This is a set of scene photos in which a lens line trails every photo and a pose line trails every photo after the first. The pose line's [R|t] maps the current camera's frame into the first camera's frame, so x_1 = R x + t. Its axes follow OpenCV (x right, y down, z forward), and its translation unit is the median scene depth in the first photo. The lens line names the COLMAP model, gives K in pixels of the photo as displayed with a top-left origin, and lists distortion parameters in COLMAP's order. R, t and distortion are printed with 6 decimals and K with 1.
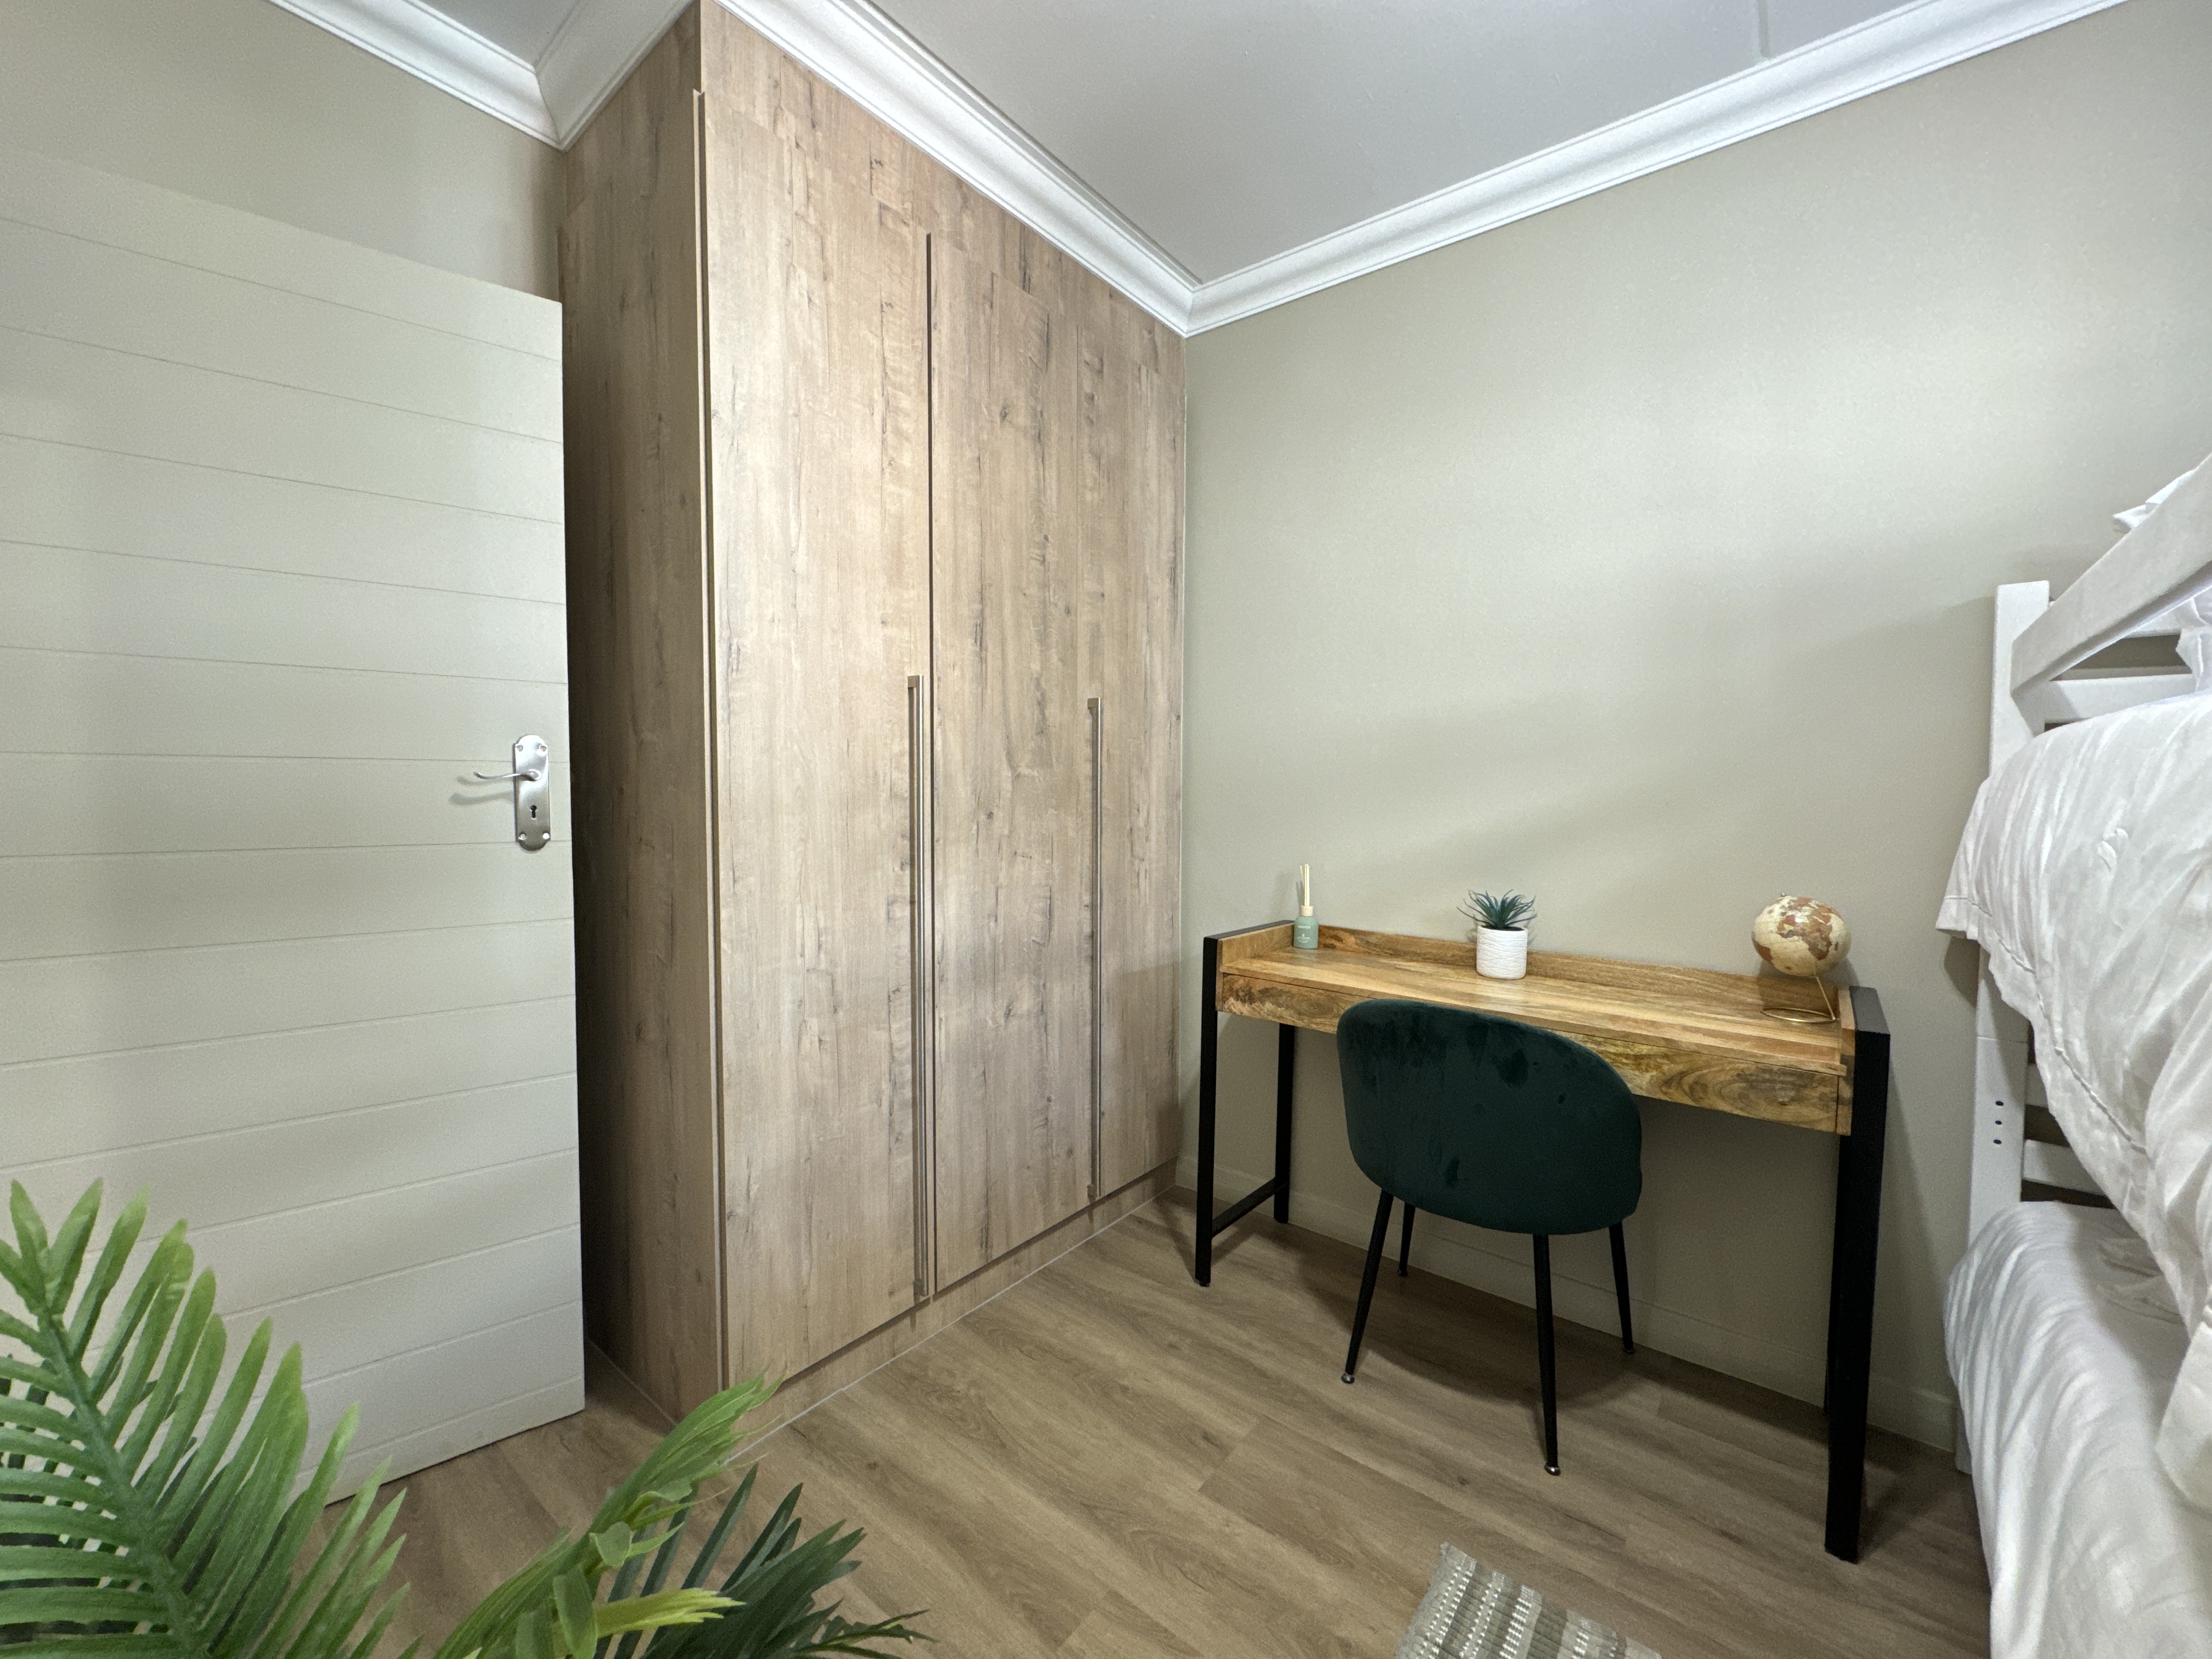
lens RADIAL K [[883.4, 0, 1103.2], [0, 883.4, 826.6], [0, 0, 1]] dist [-0.000598, 0.000372]
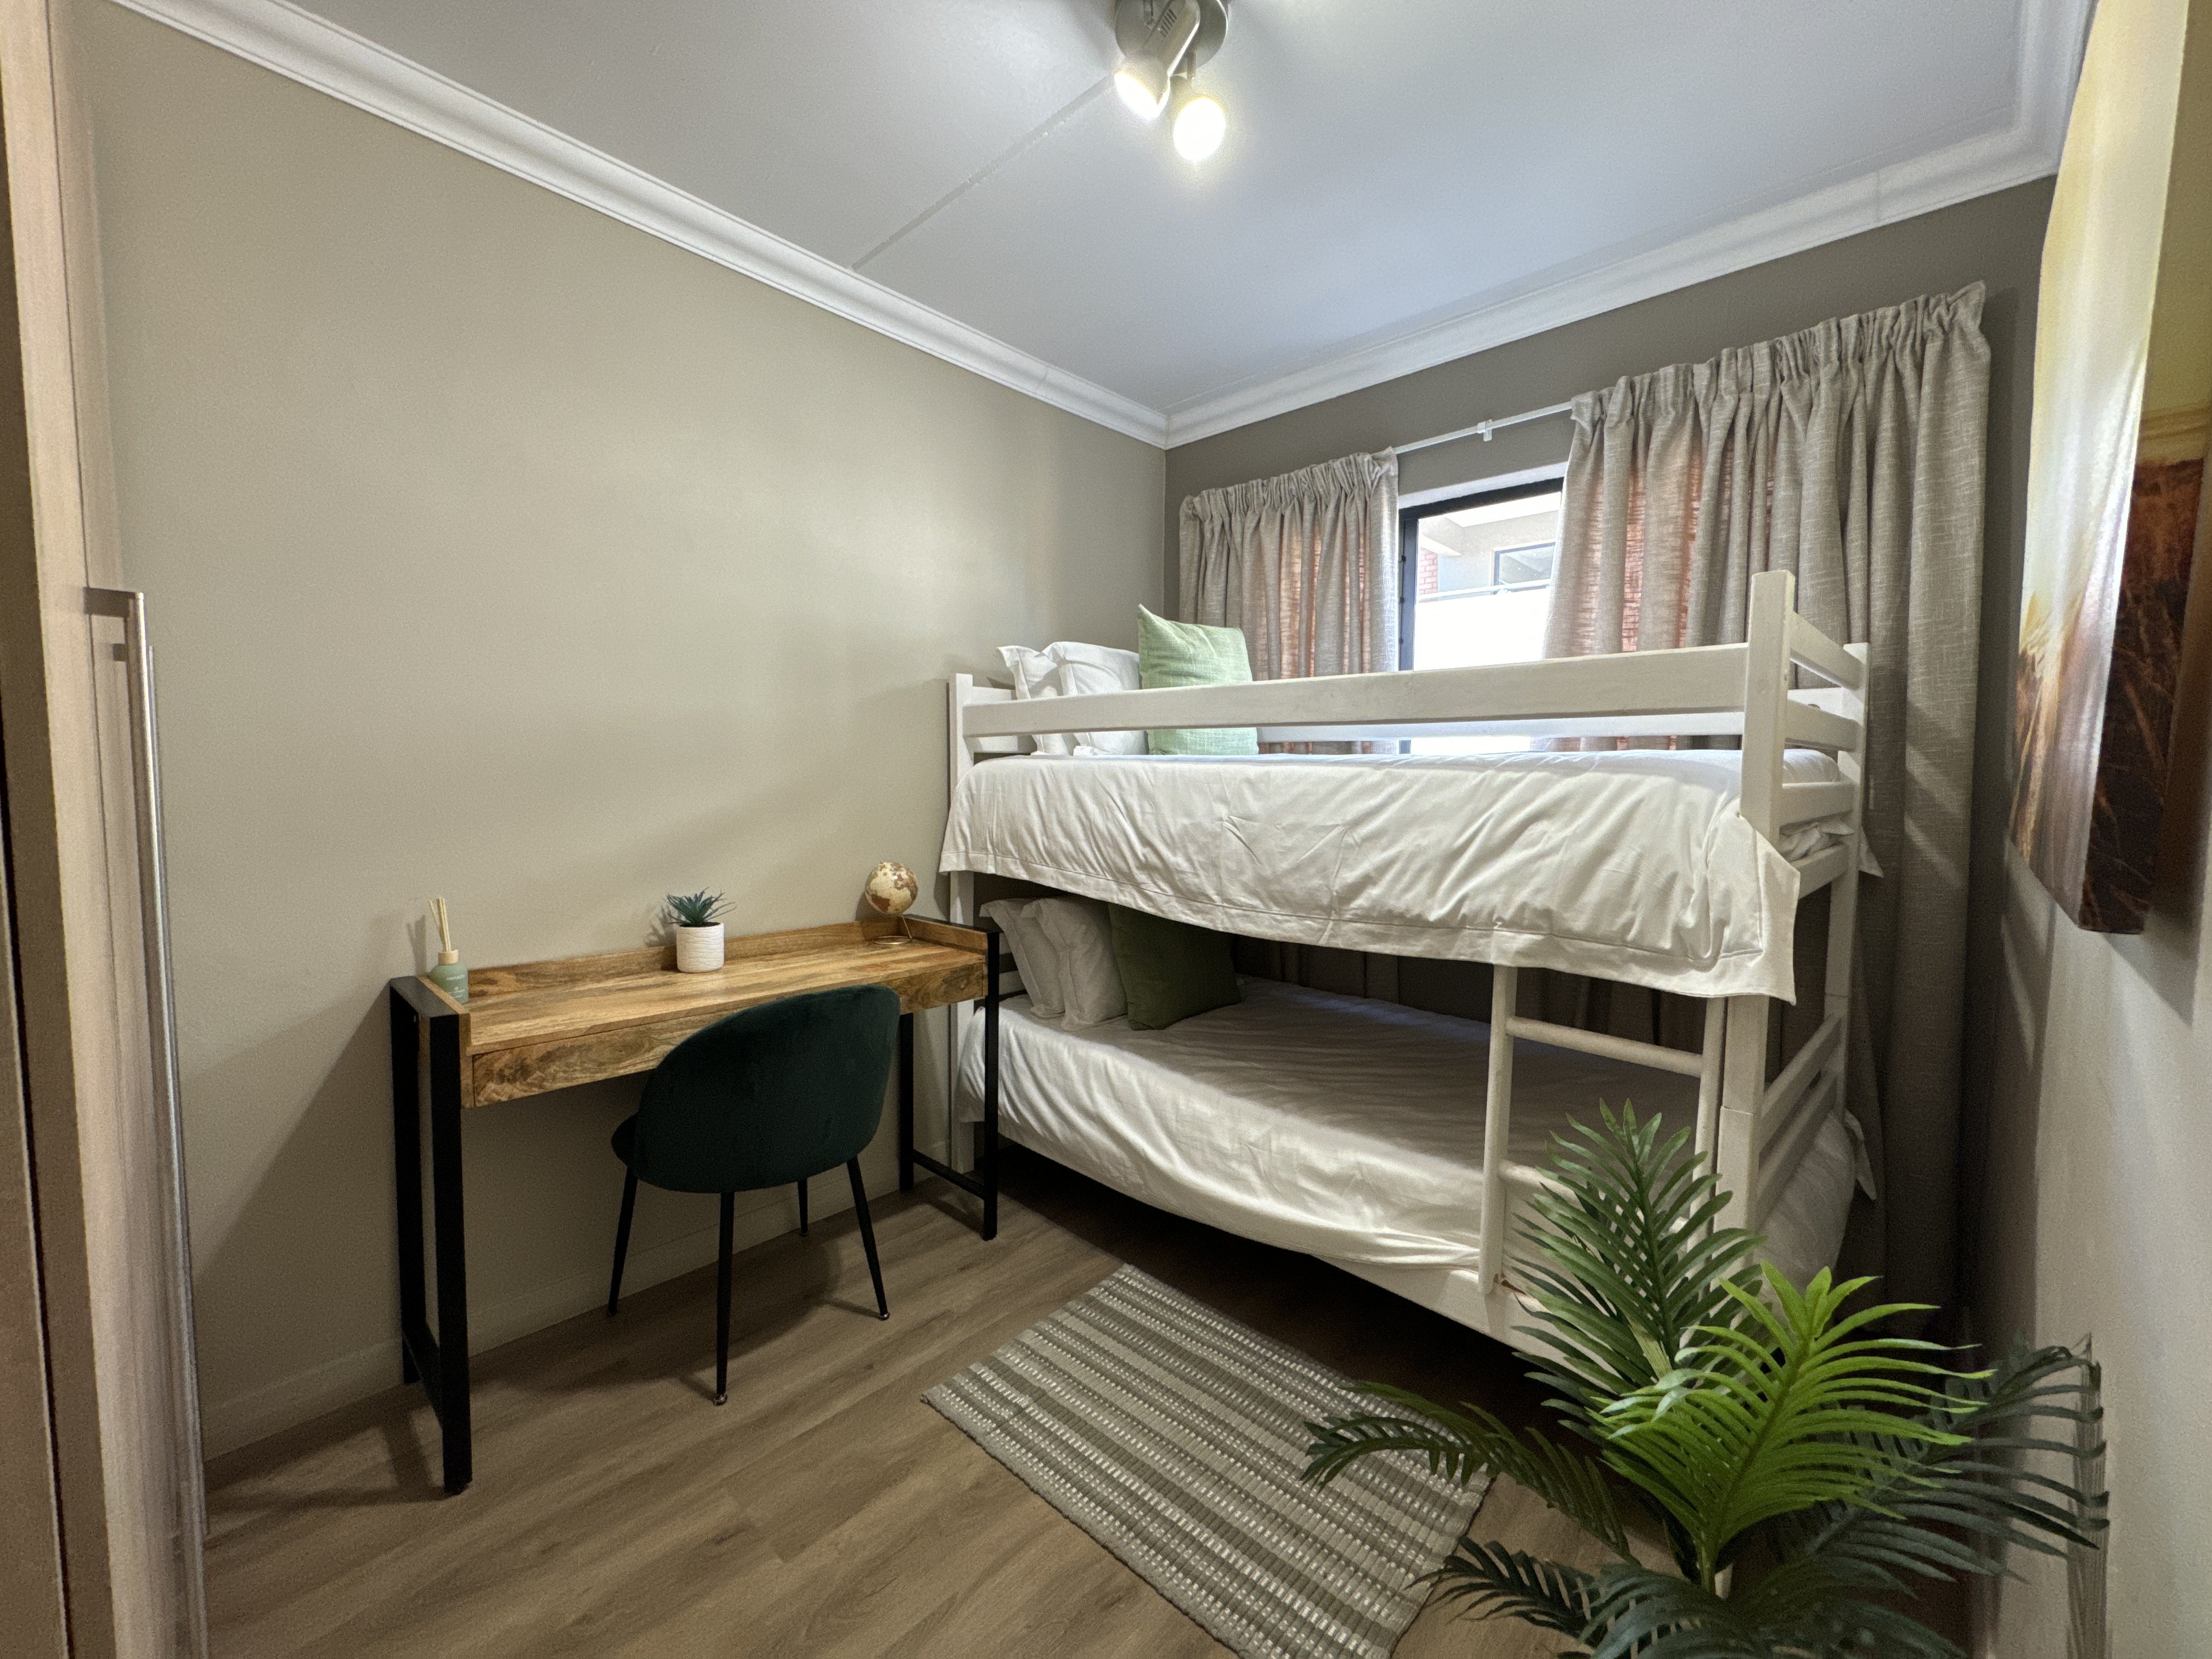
lens RADIAL K [[883.4, 0, 1103.2], [0, 883.4, 826.6], [0, 0, 1]] dist [-0.000598, 0.000372]
pose [[0.087152, -0.072709, 0.993538, -0.601923], [0.036026, 0.996911, 0.069796, -0.064406], [-0.995543, 0.029710, 0.089502, 0.454604]]
